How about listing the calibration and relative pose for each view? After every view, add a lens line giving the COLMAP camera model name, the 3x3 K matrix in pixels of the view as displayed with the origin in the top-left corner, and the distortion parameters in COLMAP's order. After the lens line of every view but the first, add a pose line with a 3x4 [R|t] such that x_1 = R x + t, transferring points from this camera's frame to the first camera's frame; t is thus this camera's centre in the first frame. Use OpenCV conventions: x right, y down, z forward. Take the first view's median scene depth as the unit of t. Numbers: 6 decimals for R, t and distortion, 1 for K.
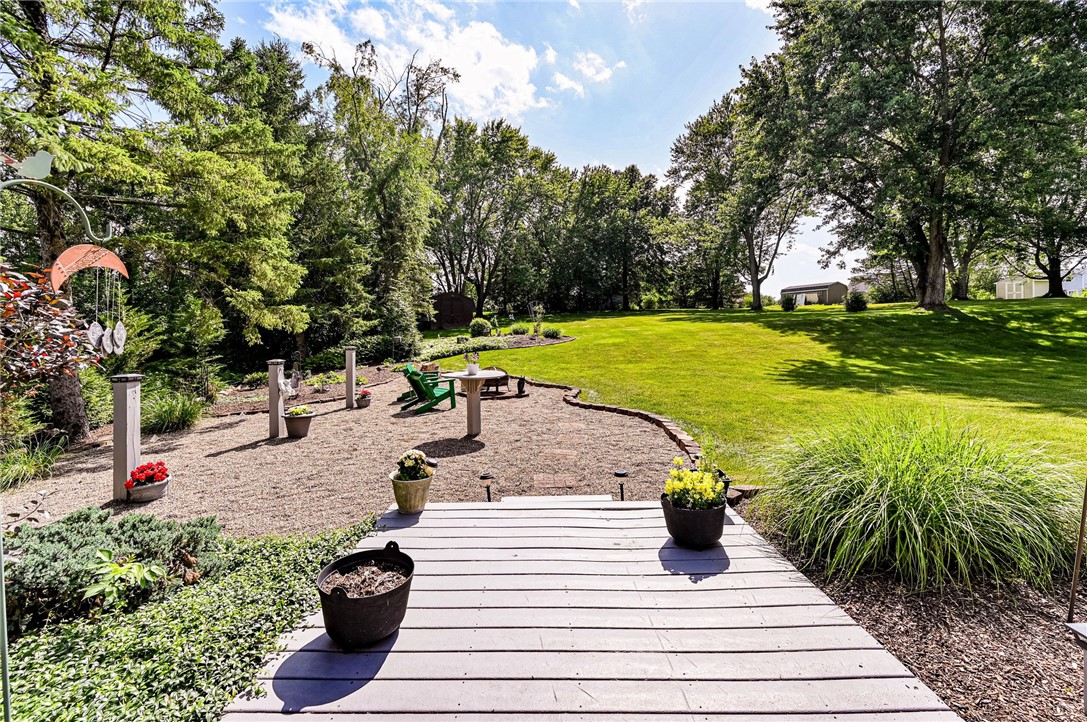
lens RADIAL K [[439.4, 0, 543.2], [0, 439.4, 326.9], [0, 0, 1]] dist [0.001064, 0.000205]
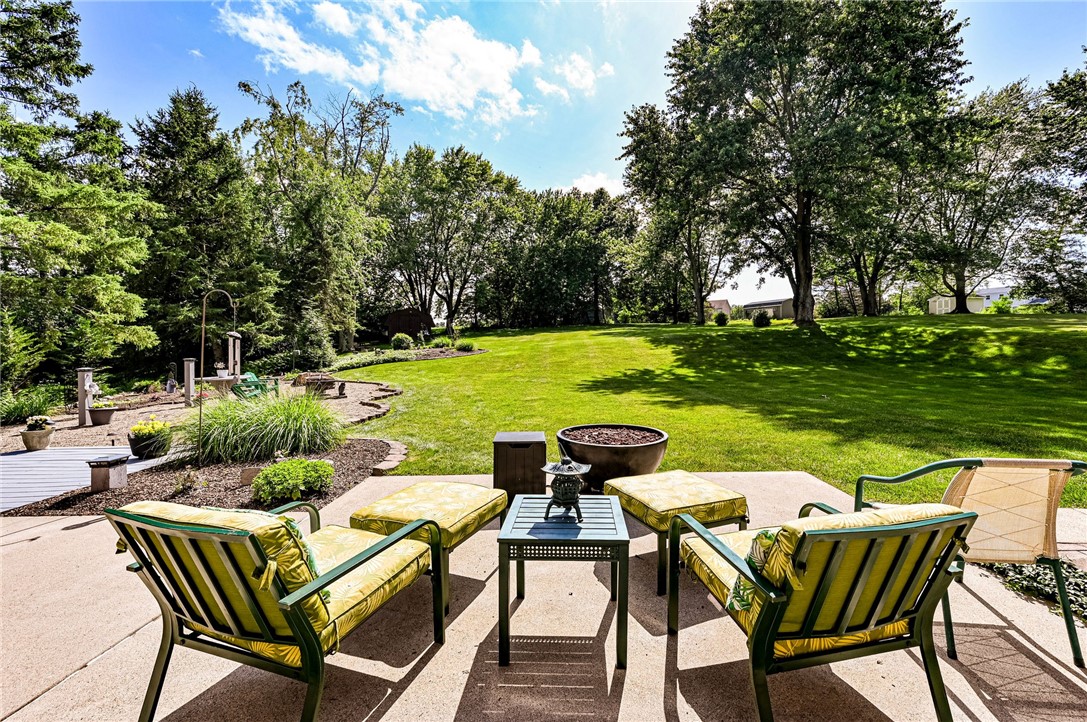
lens RADIAL K [[433.9, 0, 574.4], [0, 433.9, 342.6], [0, 0, 1]] dist [-0.000191, 0.000029]
pose [[0.999421, -0.001451, 0.033992, 0.200148], [0.001249, 0.999982, 0.005952, -0.001992], [-0.034000, -0.005906, 0.999404, -0.089903]]
